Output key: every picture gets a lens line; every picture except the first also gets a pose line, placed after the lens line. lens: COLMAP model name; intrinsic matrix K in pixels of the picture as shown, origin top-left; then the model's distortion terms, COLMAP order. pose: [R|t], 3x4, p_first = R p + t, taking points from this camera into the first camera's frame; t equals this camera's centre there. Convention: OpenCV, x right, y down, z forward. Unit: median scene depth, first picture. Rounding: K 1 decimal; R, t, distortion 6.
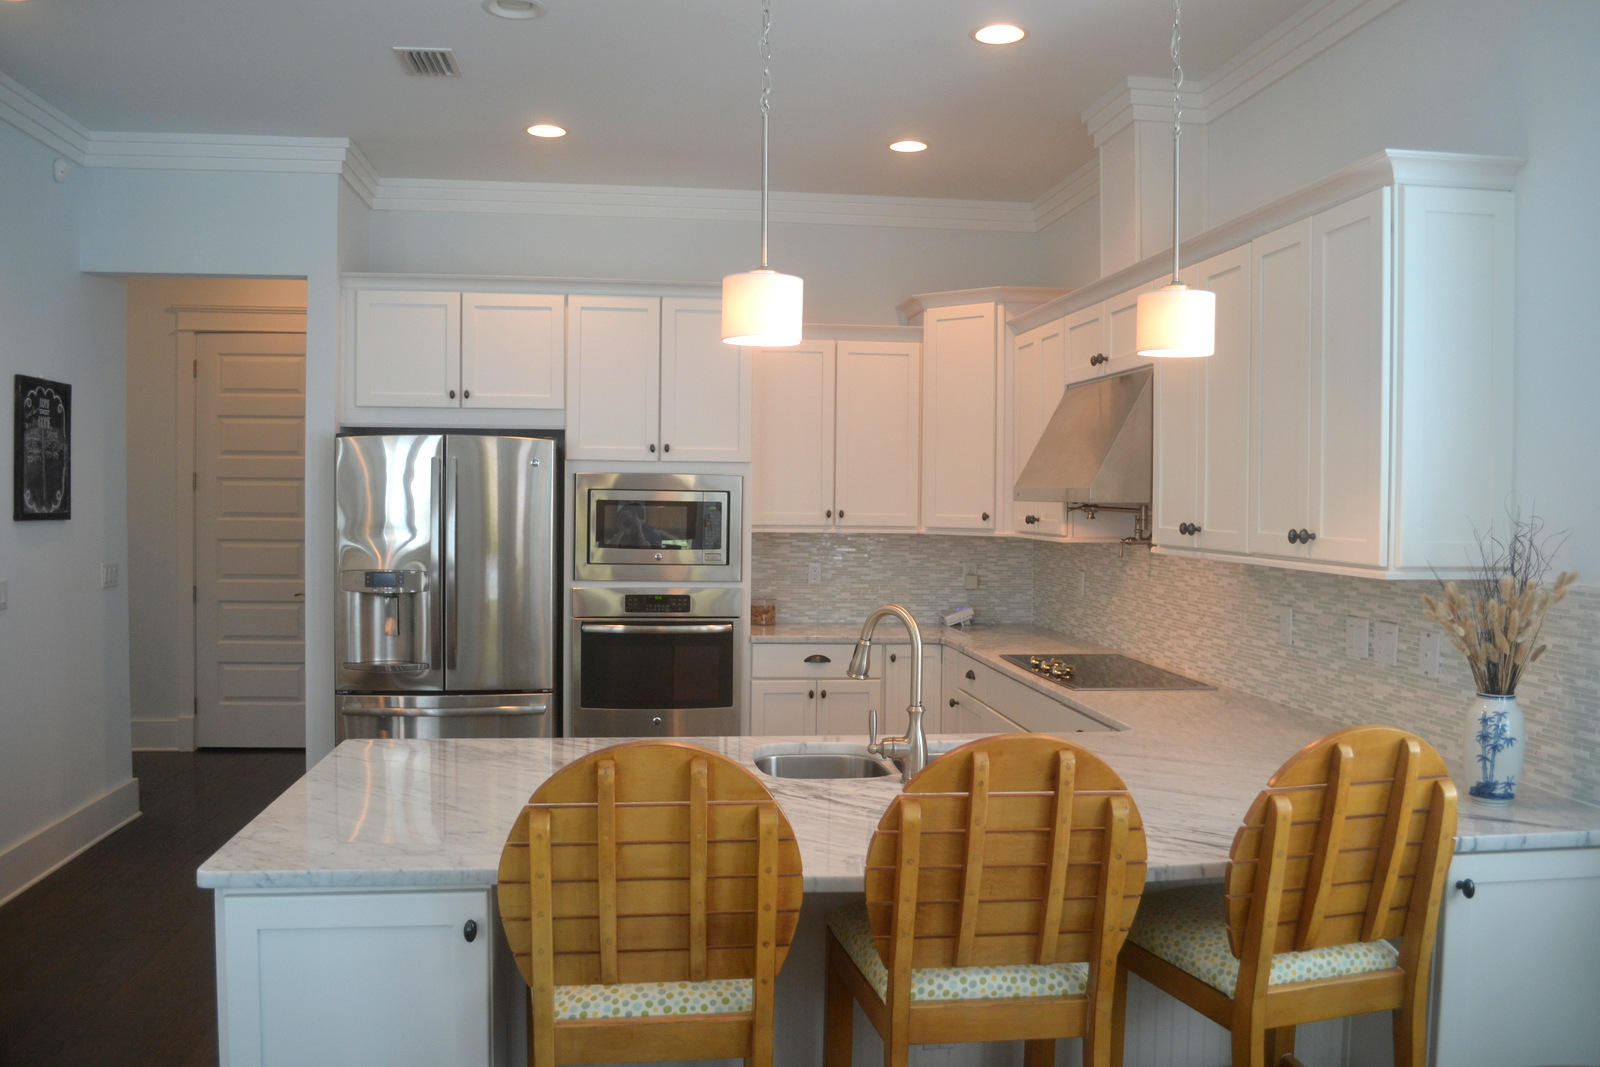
lens RADIAL K [[1279.7, 0, 806.9], [0, 1279.7, 530.6], [0, 0, 1]] dist [-0.080893, 0.010614]
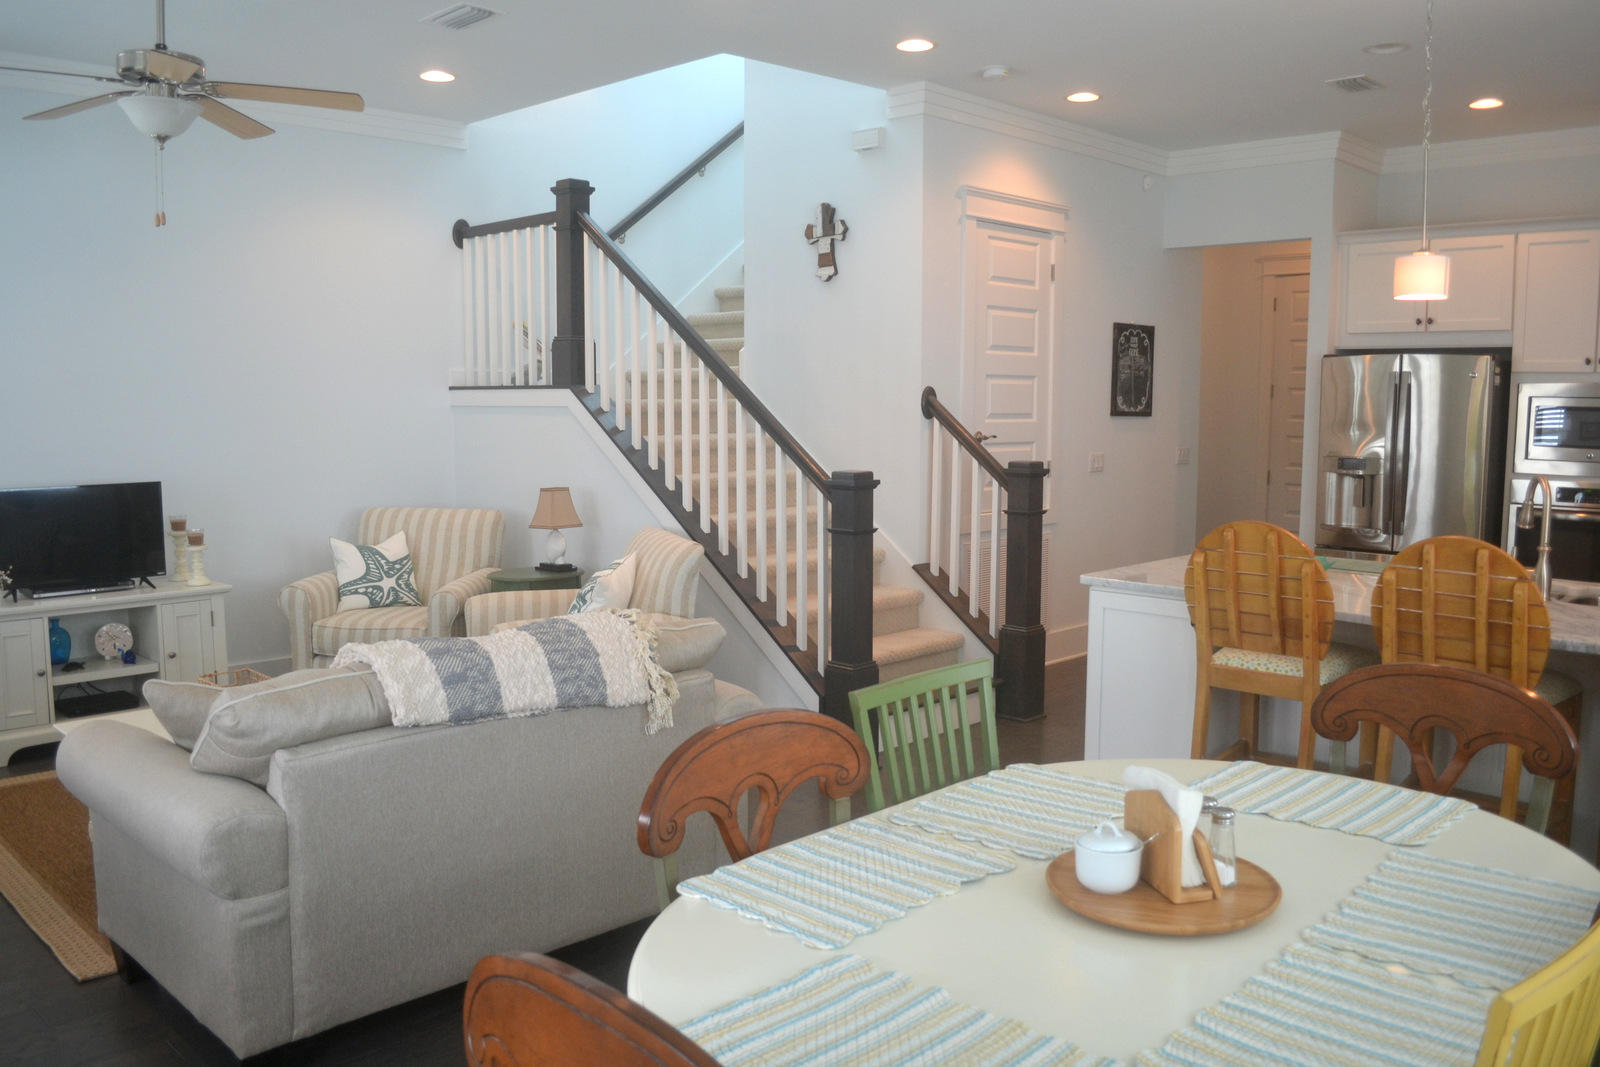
lens RADIAL K [[1279.7, 0, 806.9], [0, 1279.7, 530.6], [0, 0, 1]] dist [-0.080893, 0.010614]
pose [[0.613041, 0.075521, -0.786433, 0.372433], [-0.020912, 0.996623, 0.079405, 0.015303], [0.789774, -0.032232, 0.612551, -0.274429]]
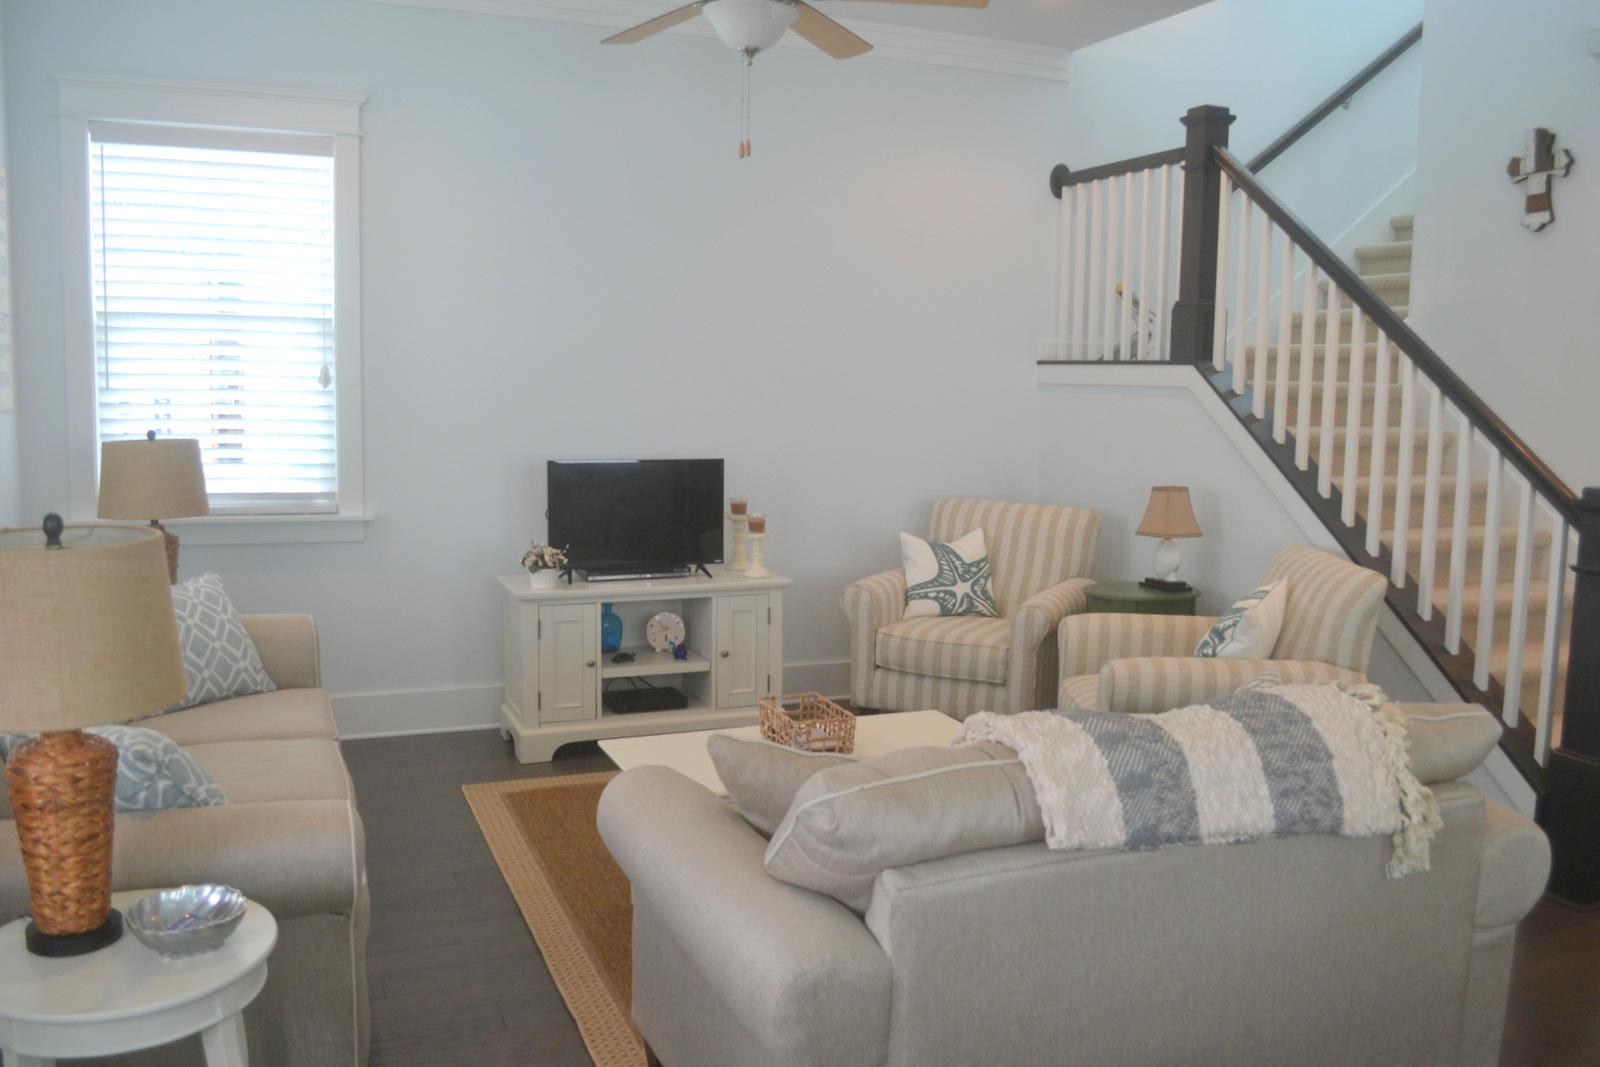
lens RADIAL K [[1330.5, 0, 800.0], [0, 1330.5, 533.5], [0, 0, 1]] dist [-0.081342, 0.002997]
pose [[0.249328, 0.112300, -0.961886, 0.183509], [-0.044448, 0.993534, 0.104474, 0.018018], [0.967399, 0.016705, 0.252707, -0.252433]]
